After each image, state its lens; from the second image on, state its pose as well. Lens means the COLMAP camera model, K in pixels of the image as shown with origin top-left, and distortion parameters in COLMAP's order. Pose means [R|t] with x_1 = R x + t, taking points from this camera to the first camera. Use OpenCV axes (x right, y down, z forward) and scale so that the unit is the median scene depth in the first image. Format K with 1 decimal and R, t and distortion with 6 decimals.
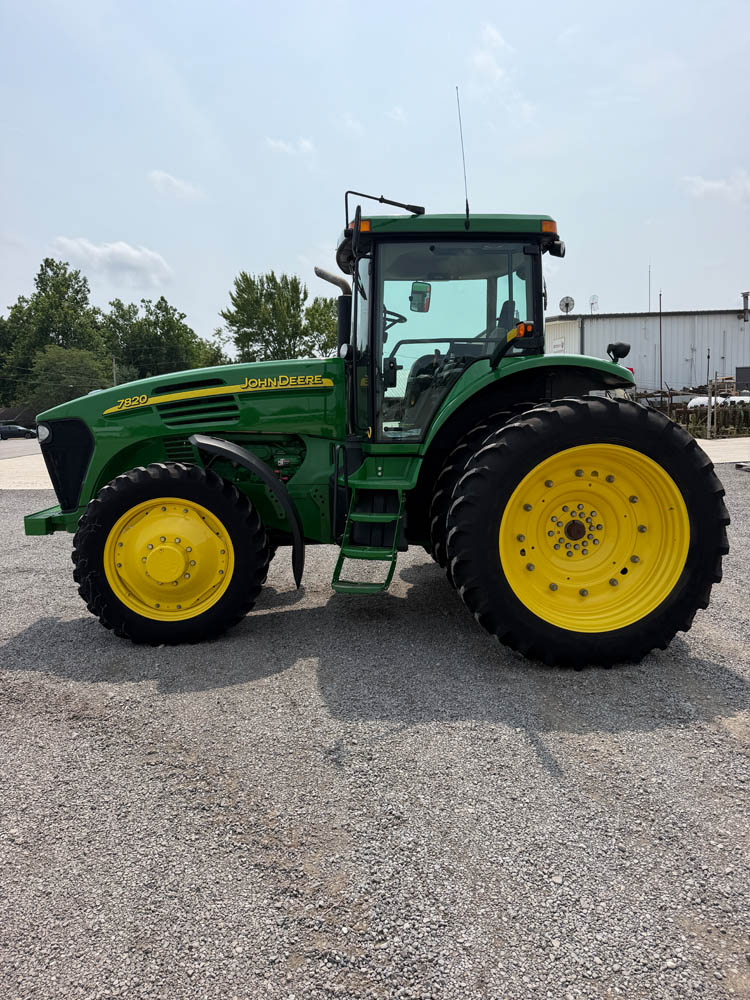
lens RADIAL K [[694.0, 0, 372.8], [0, 694.0, 499.1], [0, 0, 1]] dist [0.113371, -0.182607]
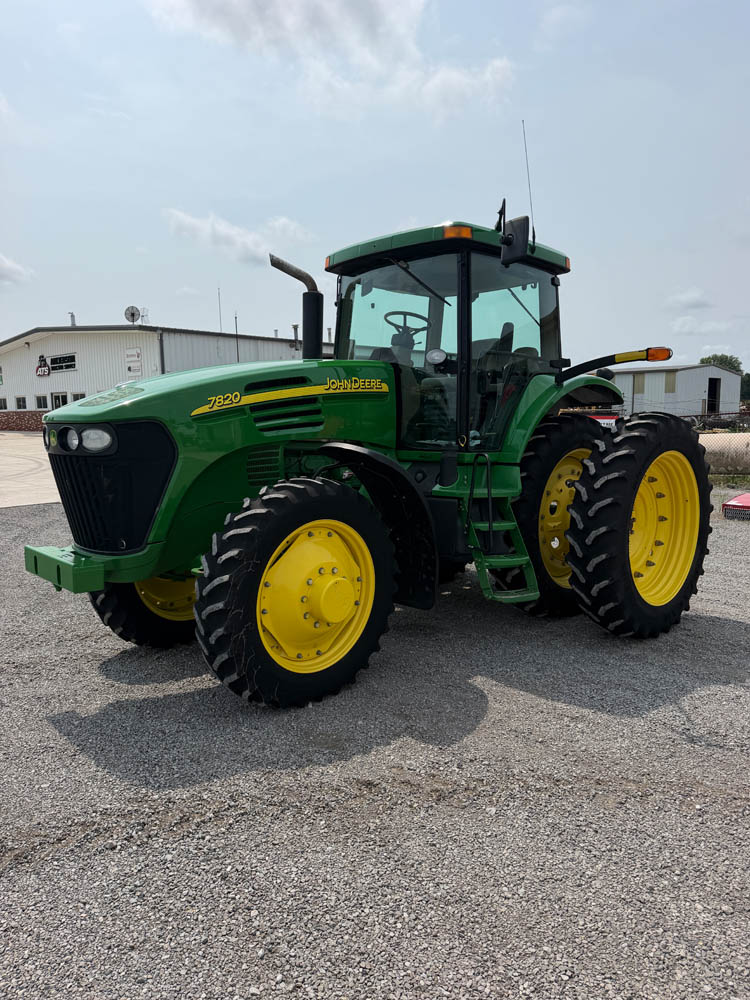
lens RADIAL K [[694.0, 0, 372.8], [0, 694.0, 499.1], [0, 0, 1]] dist [0.113371, -0.182607]
pose [[0.772116, -0.047190, 0.633727, -0.704469], [0.059250, 0.998241, 0.002145, -0.022426], [-0.632713, 0.035892, 0.773554, 0.308384]]
